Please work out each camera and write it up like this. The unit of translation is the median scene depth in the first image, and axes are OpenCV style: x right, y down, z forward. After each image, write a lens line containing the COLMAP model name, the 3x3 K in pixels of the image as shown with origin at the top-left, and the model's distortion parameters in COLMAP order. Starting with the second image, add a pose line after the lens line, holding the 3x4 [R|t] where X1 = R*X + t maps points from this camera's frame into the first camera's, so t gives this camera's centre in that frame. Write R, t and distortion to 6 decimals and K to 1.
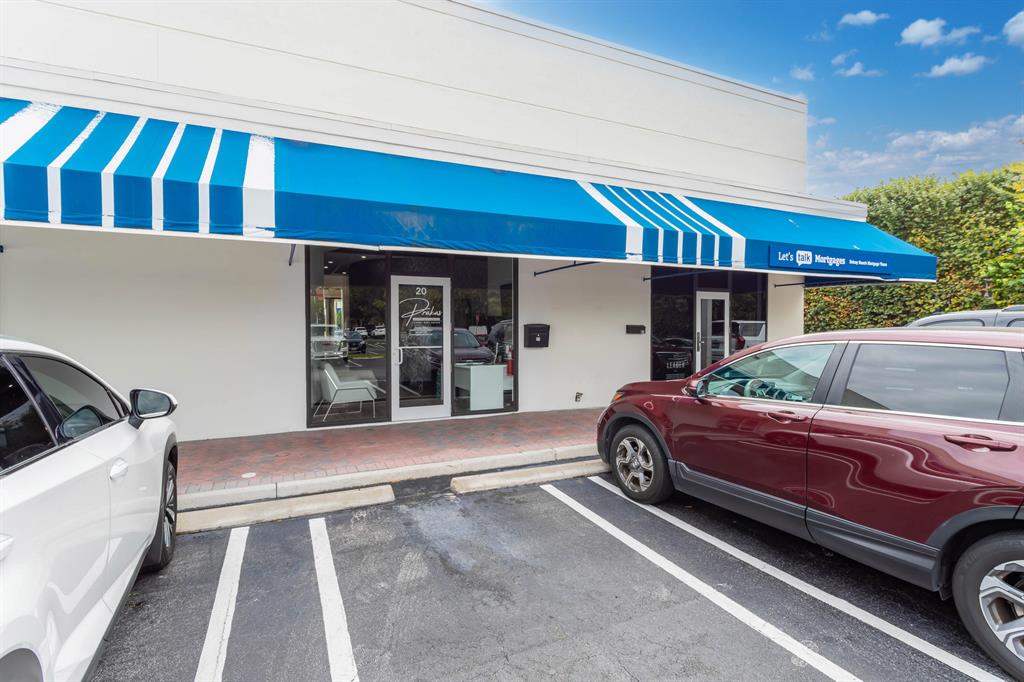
lens RADIAL K [[503.6, 0, 512.0], [0, 503.6, 341.0], [0, 0, 1]] dist [-0.031568, 0.000144]
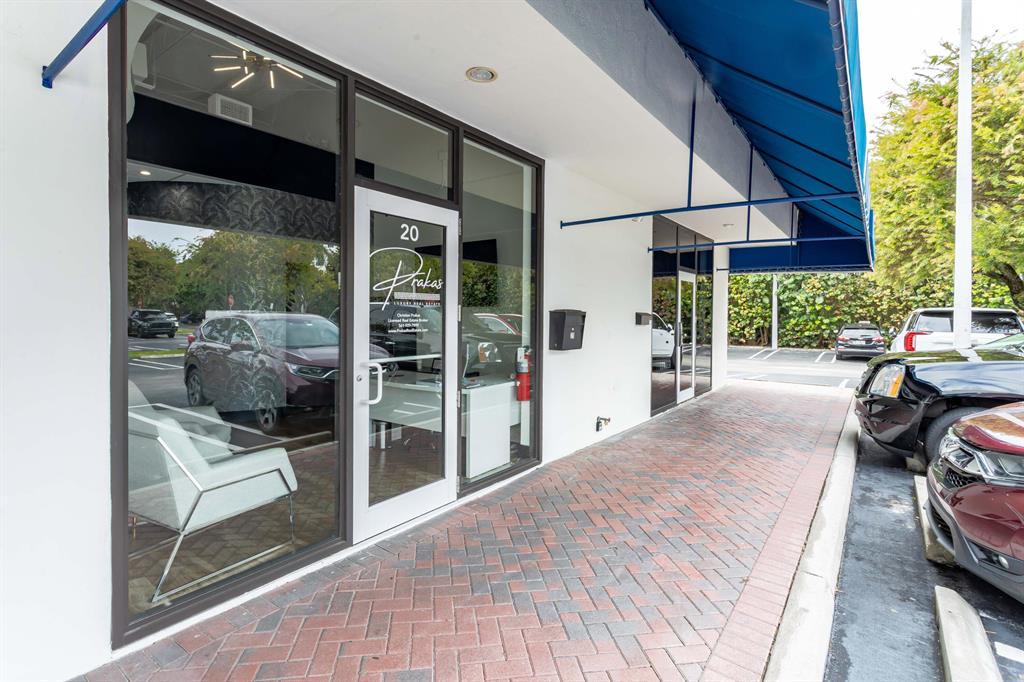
lens RADIAL K [[500.2, 0, 508.8], [0, 500.2, 321.0], [0, 0, 1]] dist [0.002200, 0.000452]
pose [[0.877524, -0.000178, 0.479533, -0.291269], [0.007898, 0.999870, -0.014083, -0.012942], [-0.479468, 0.016146, 0.877411, 0.524702]]
